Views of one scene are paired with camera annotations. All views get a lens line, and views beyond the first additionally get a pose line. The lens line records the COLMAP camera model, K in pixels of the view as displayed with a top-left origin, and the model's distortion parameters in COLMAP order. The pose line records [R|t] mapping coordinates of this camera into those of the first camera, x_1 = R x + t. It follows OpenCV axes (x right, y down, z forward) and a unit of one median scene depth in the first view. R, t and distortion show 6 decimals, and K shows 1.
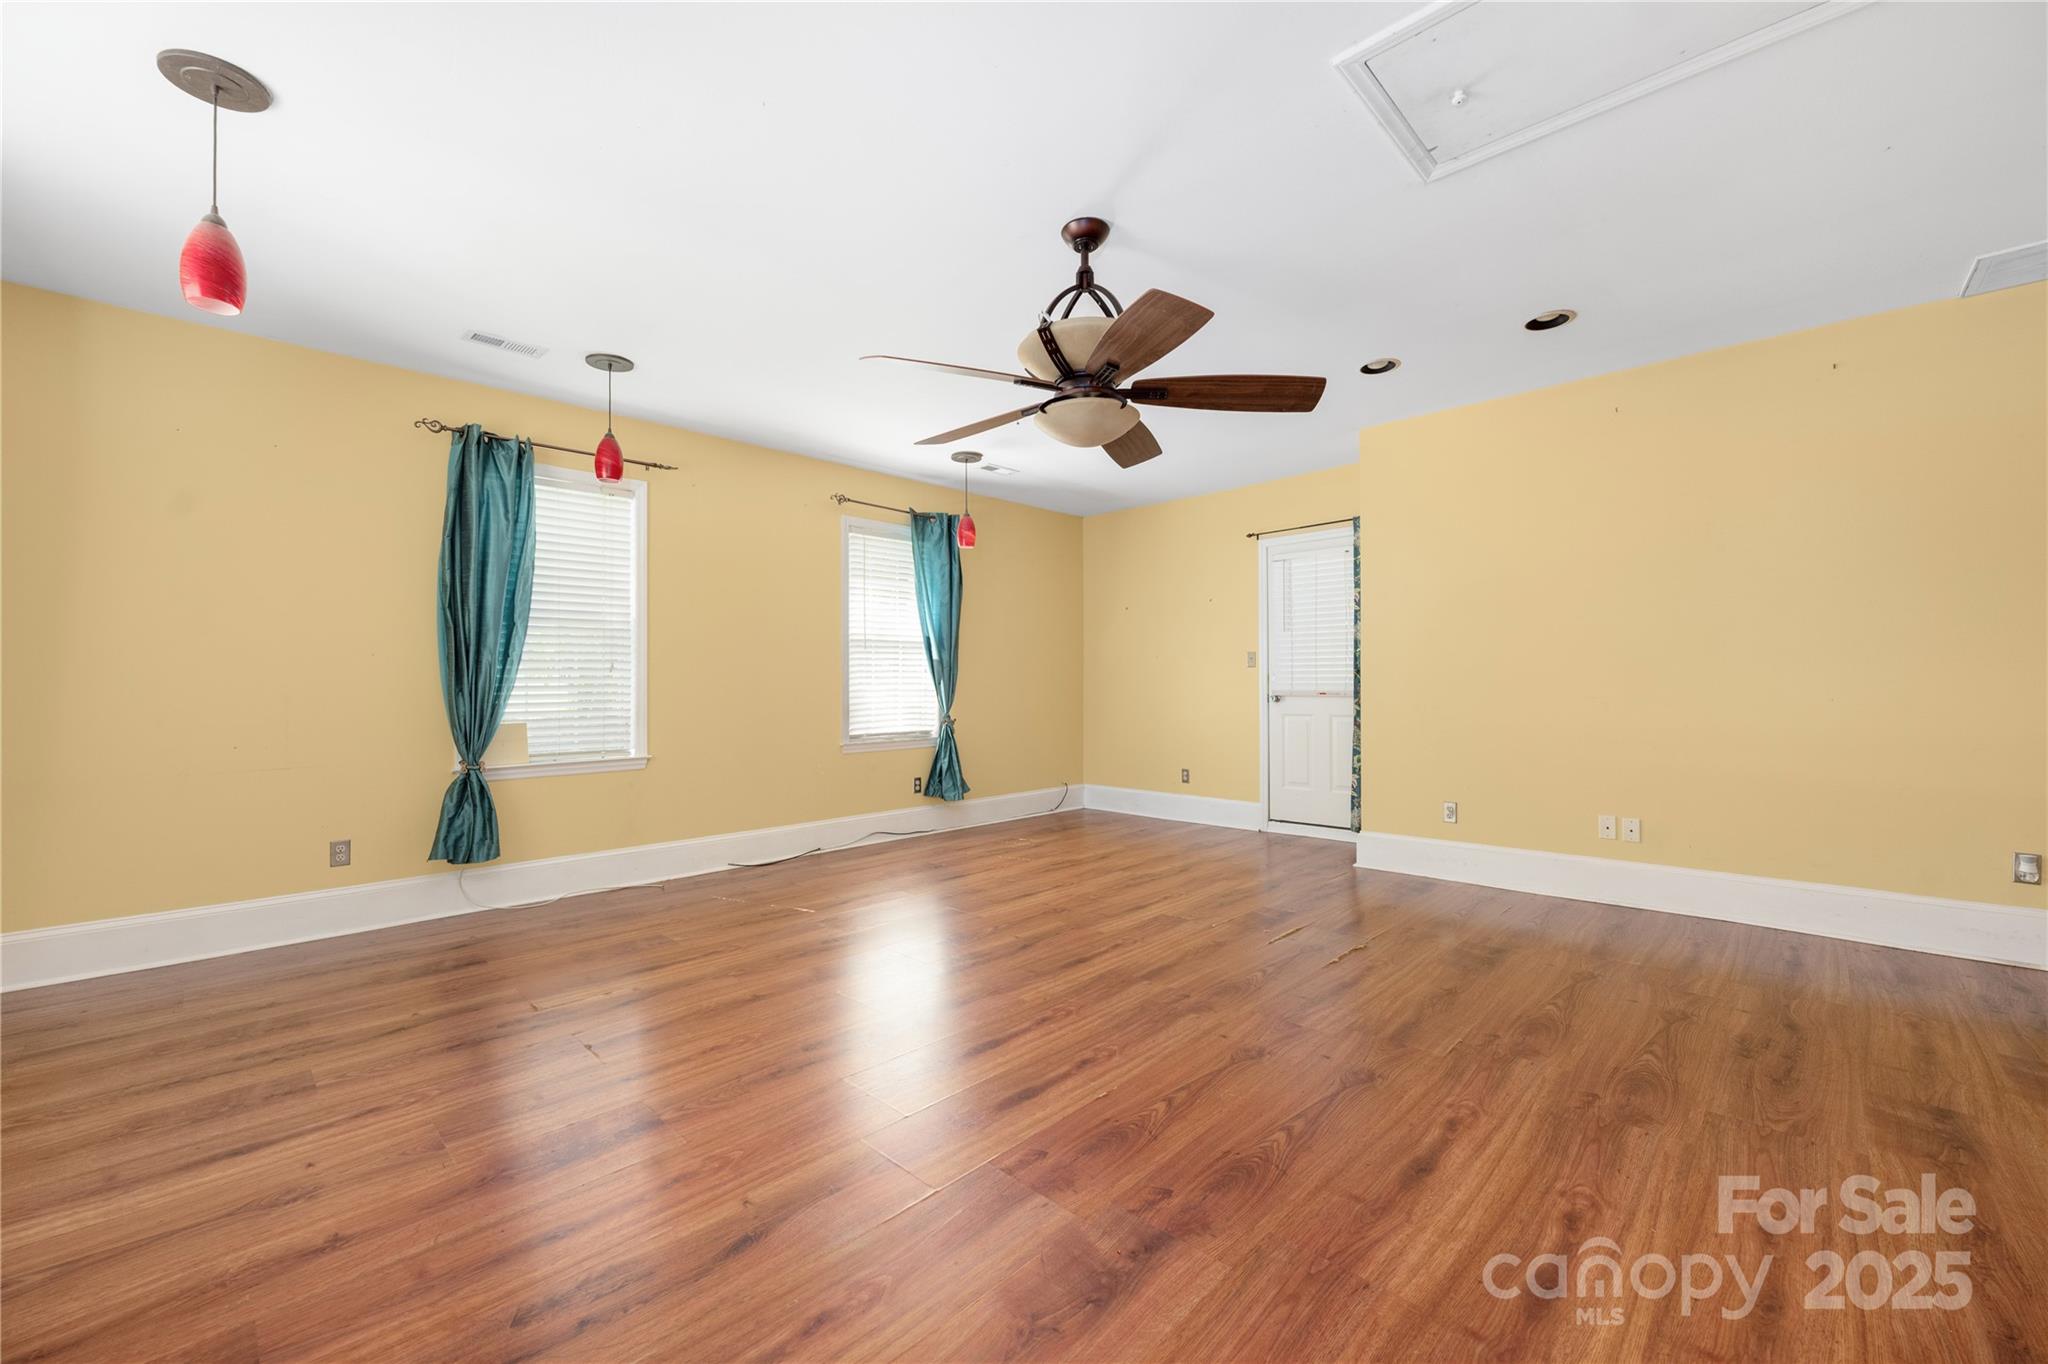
lens RADIAL K [[813.2, 0, 1019.0], [0, 813.2, 692.3], [0, 0, 1]] dist [-0.006063, 0.000360]
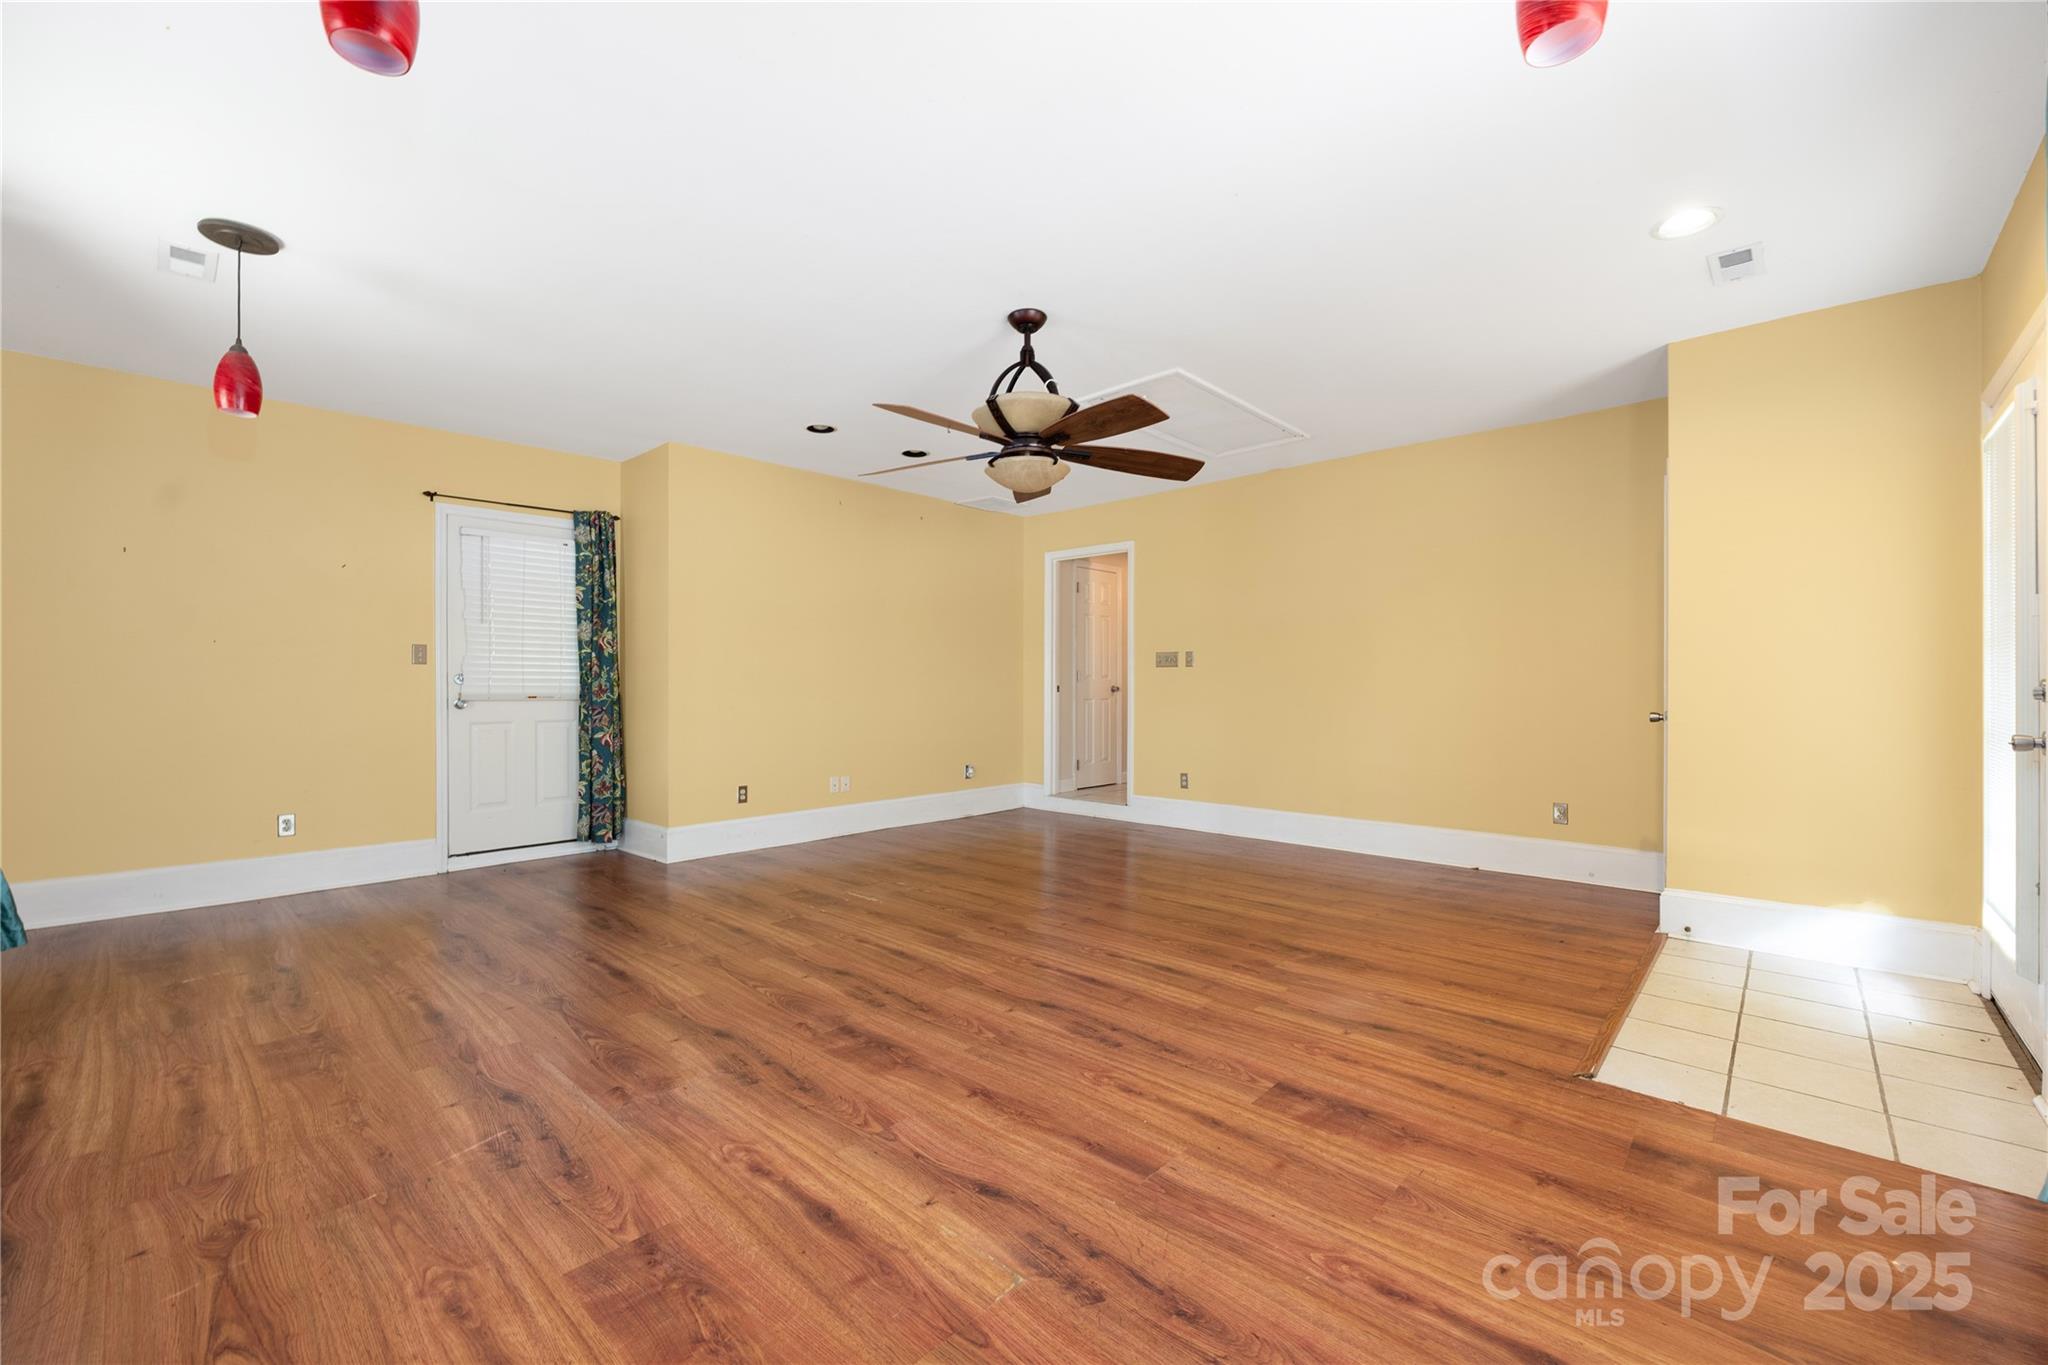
lens RADIAL K [[840.4, 0, 1019.0], [0, 840.4, 684.6], [0, 0, 1]] dist [-0.008099, 0.000001]
pose [[-0.027908, 0.008397, 0.999575, -1.044371], [0.009213, 0.999924, -0.008142, 0.000674], [-0.999568, 0.008981, -0.027983, 0.921068]]
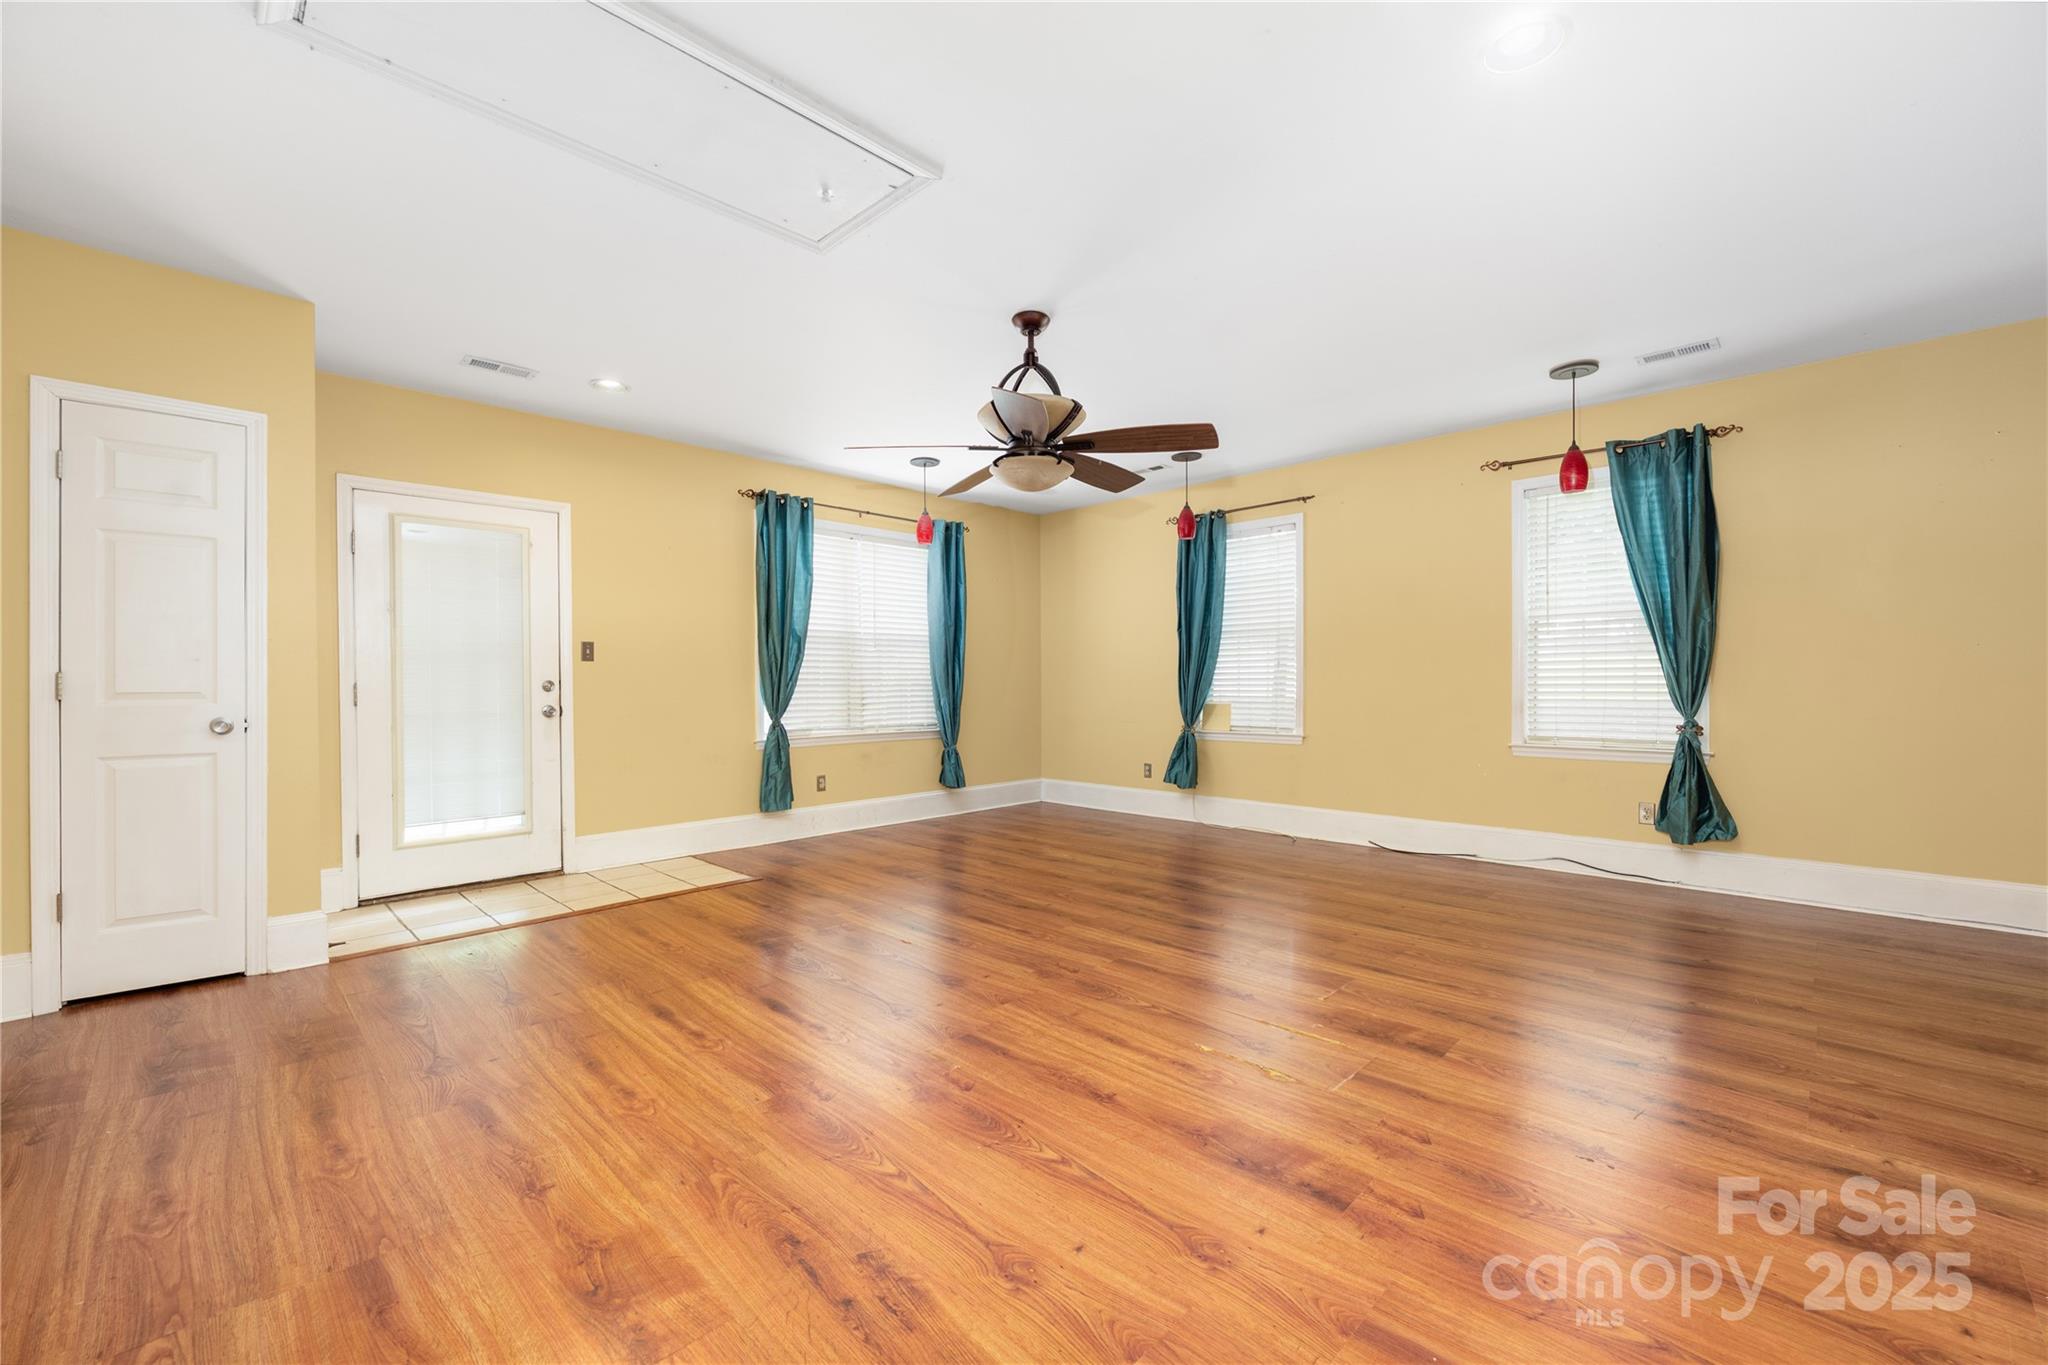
lens RADIAL K [[813.2, 0, 1019.0], [0, 813.2, 692.8], [0, 0, 1]] dist [-0.006063, 0.000360]
pose [[0.000315, 0.020254, -0.999795, 1.180464], [0.000093, 0.999795, 0.020254, -0.014761], [1.000000, -0.000099, 0.000313, 0.859491]]
